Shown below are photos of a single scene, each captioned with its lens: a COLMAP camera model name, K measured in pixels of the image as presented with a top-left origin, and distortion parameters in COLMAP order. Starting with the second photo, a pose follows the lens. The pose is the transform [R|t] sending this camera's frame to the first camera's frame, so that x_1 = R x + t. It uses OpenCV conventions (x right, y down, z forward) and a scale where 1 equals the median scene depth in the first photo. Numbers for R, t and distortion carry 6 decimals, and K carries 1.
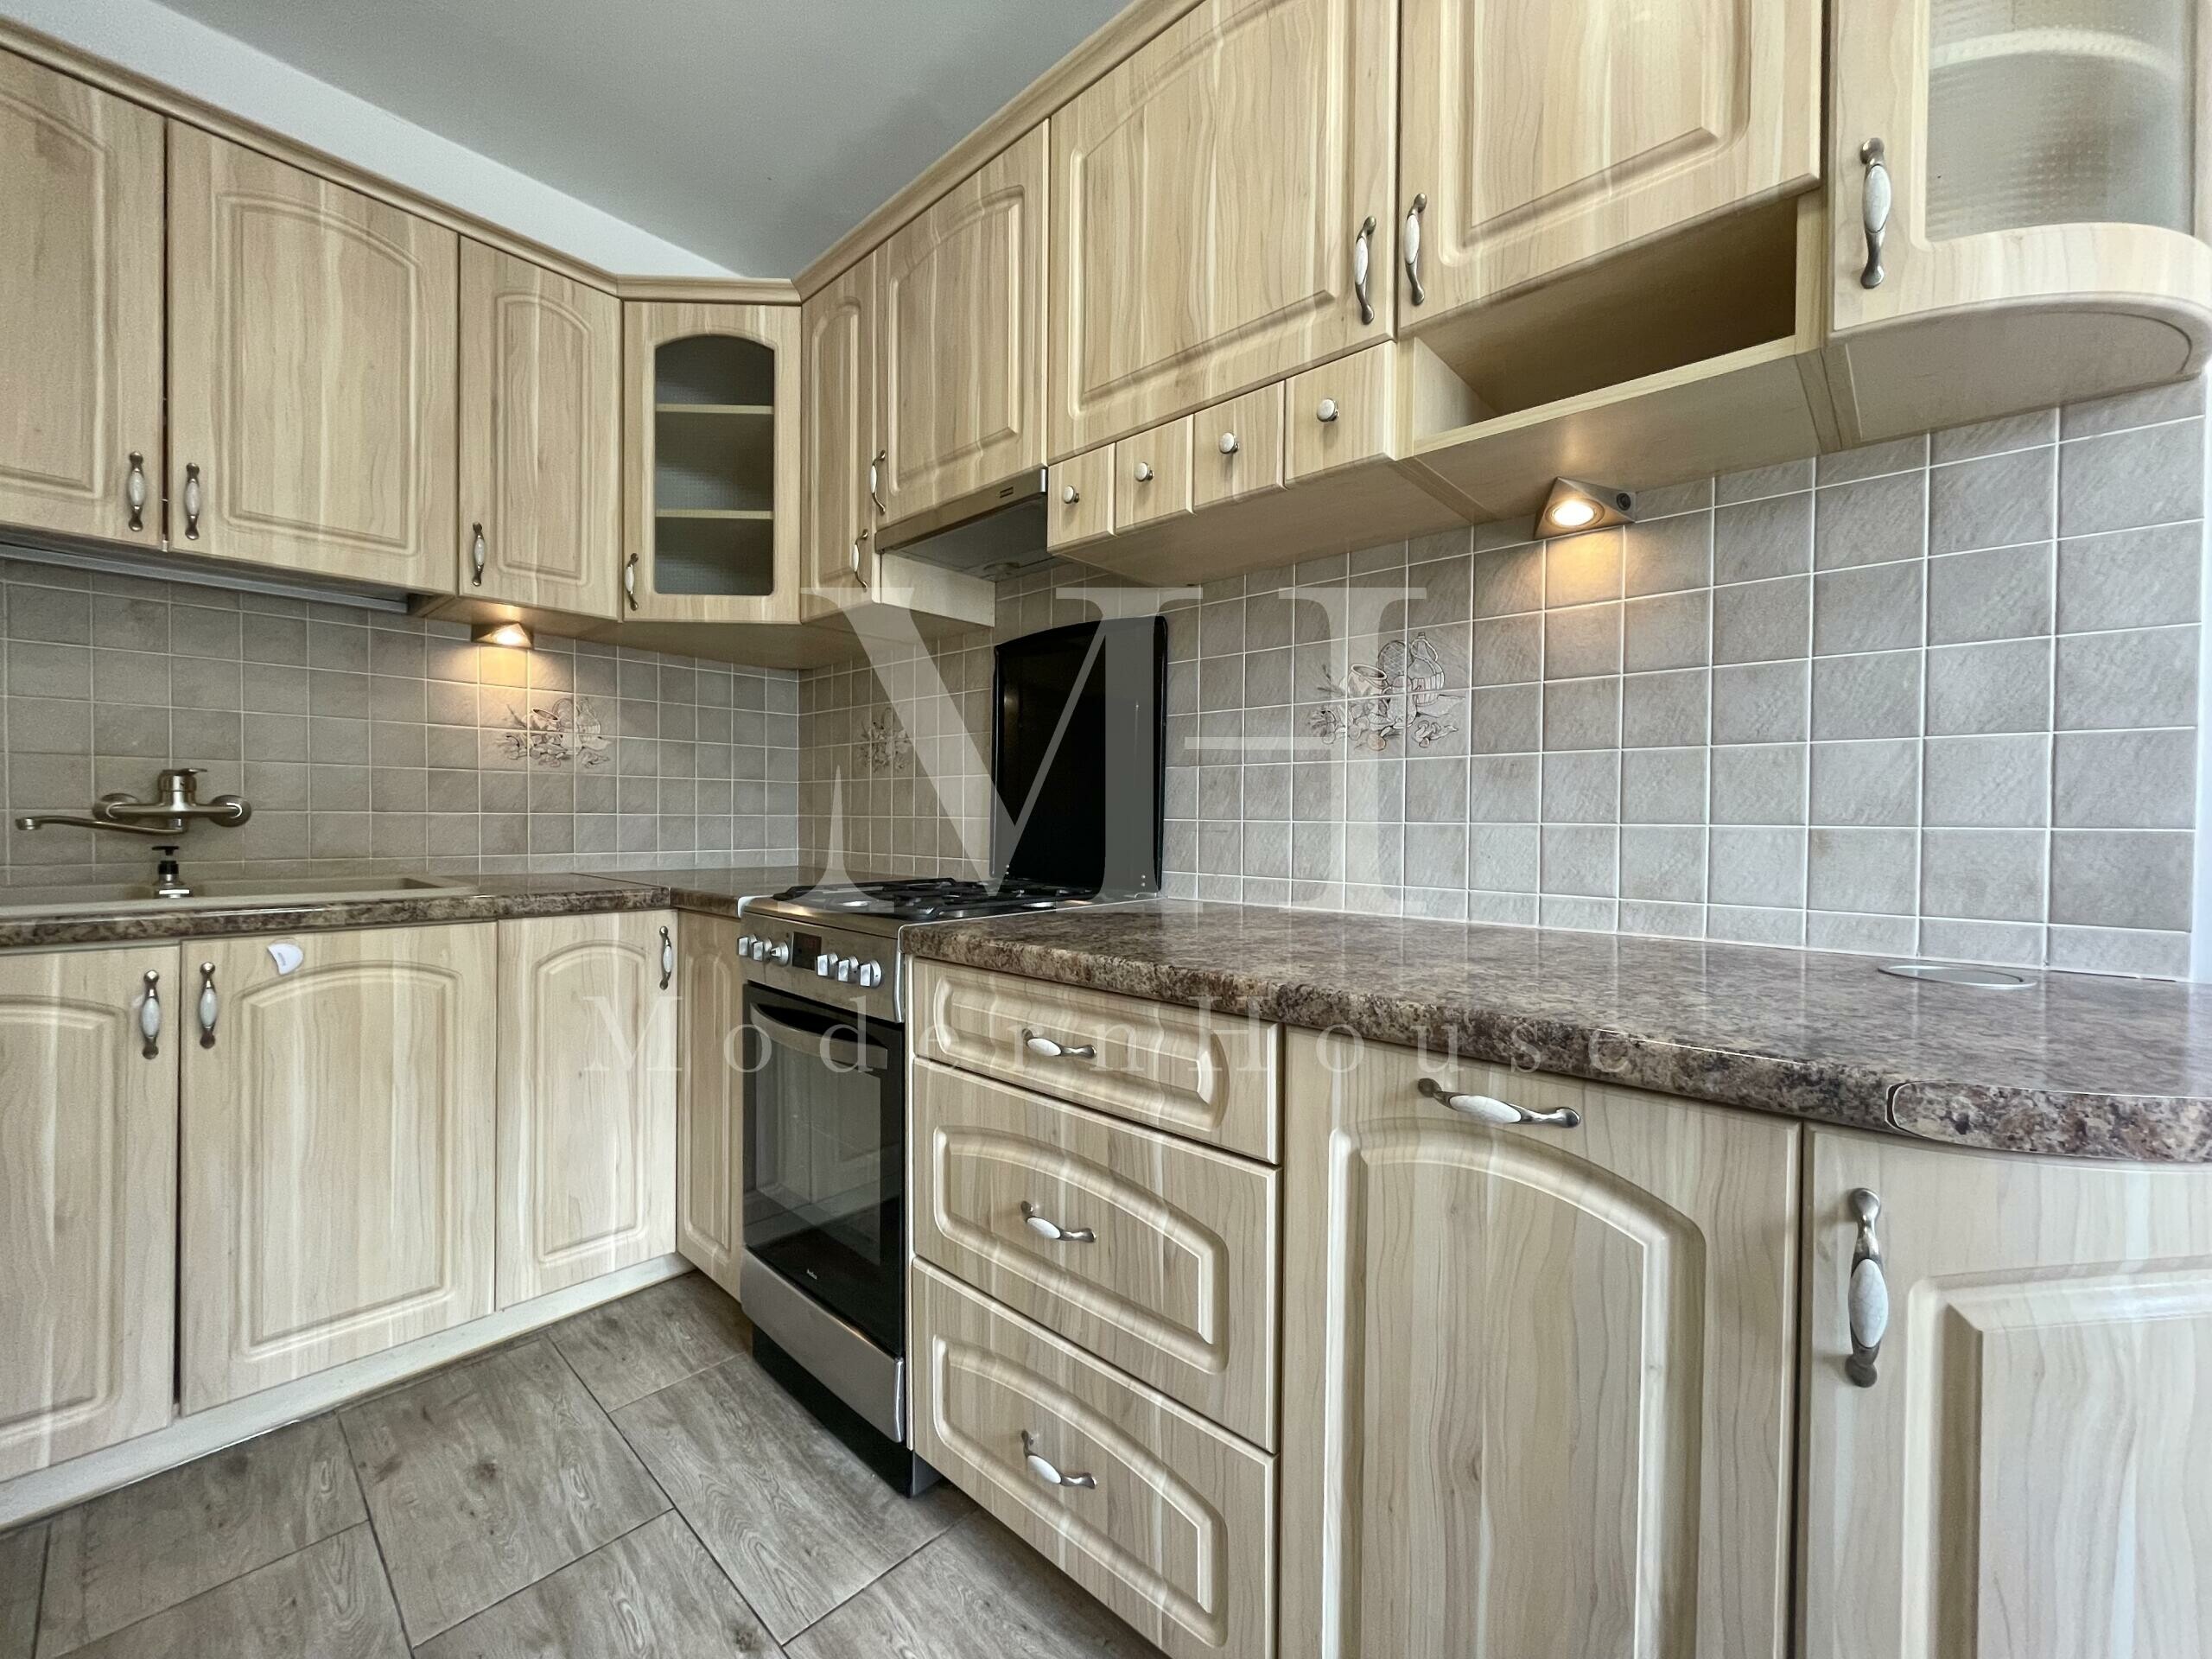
lens RADIAL K [[890.3, 0, 1099.2], [0, 890.3, 826.4], [0, 0, 1]] dist [0.001419, 0.000142]
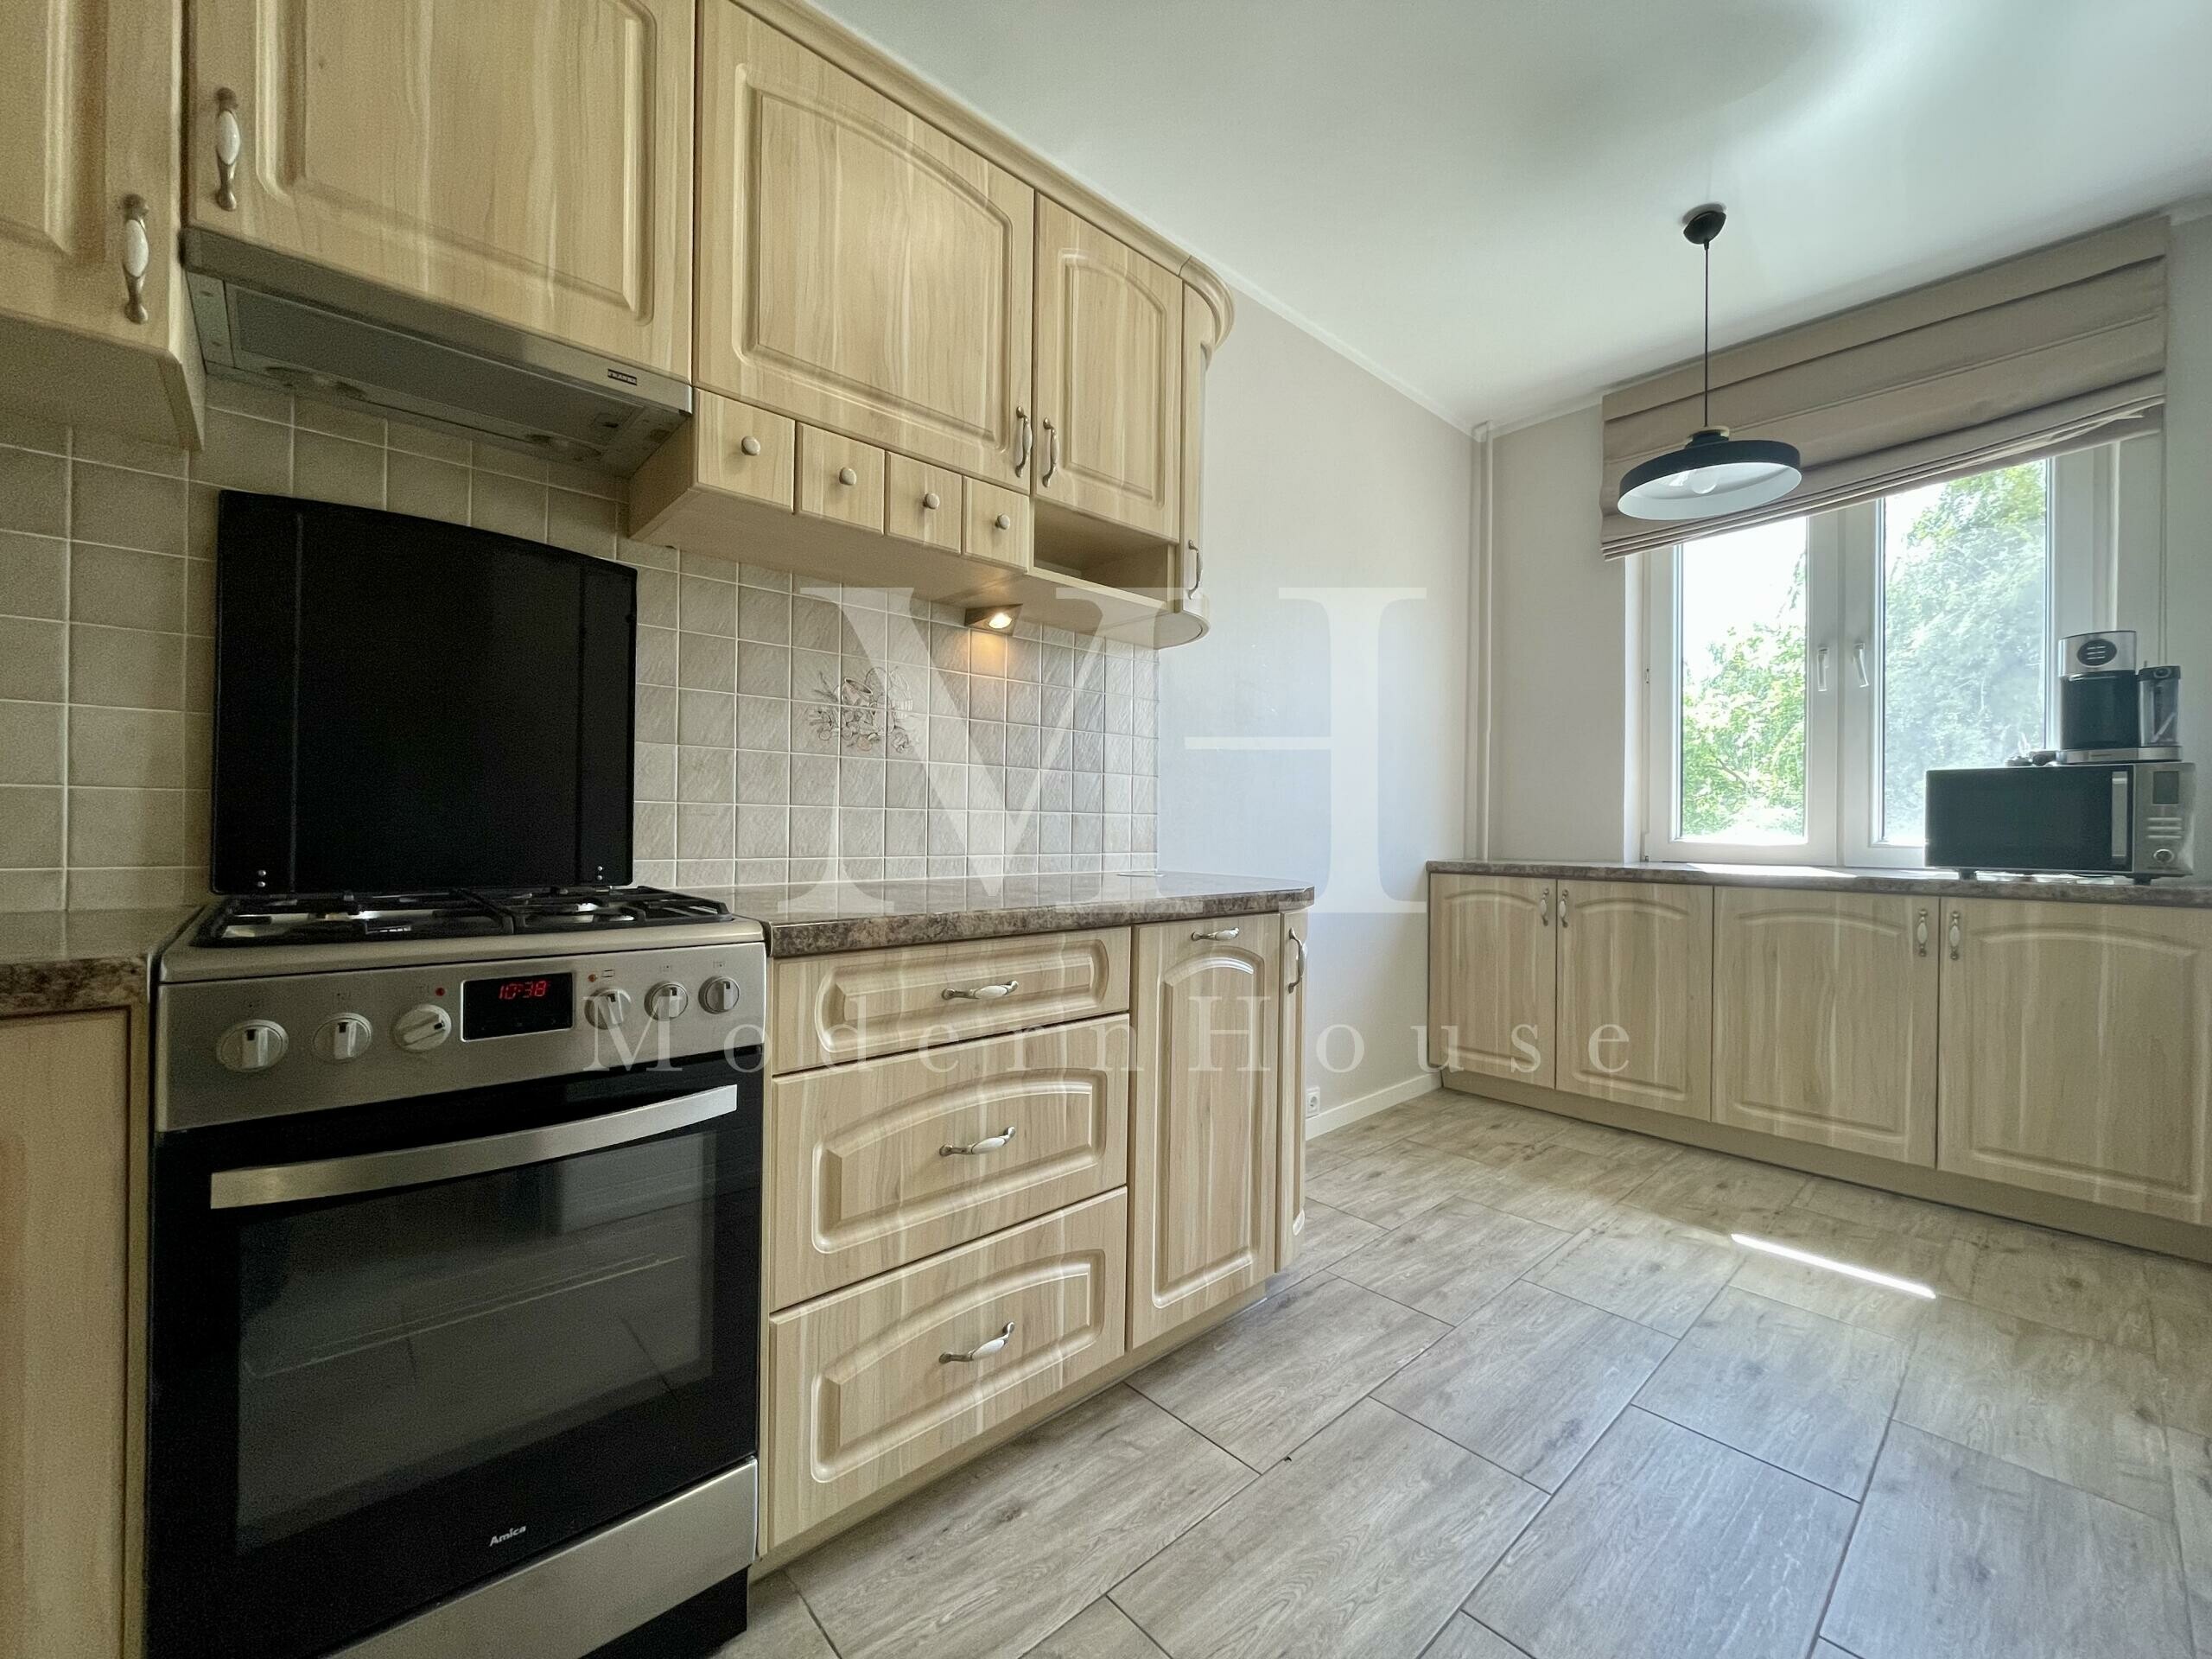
lens RADIAL K [[890.3, 0, 1098.2], [0, 890.3, 827.5], [0, 0, 1]] dist [0.001419, 0.000142]
pose [[0.092069, -0.006552, 0.995731, -1.131477], [0.001297, 0.999978, 0.006460, 0.019535], [-0.995752, 0.000697, 0.092075, 0.689827]]
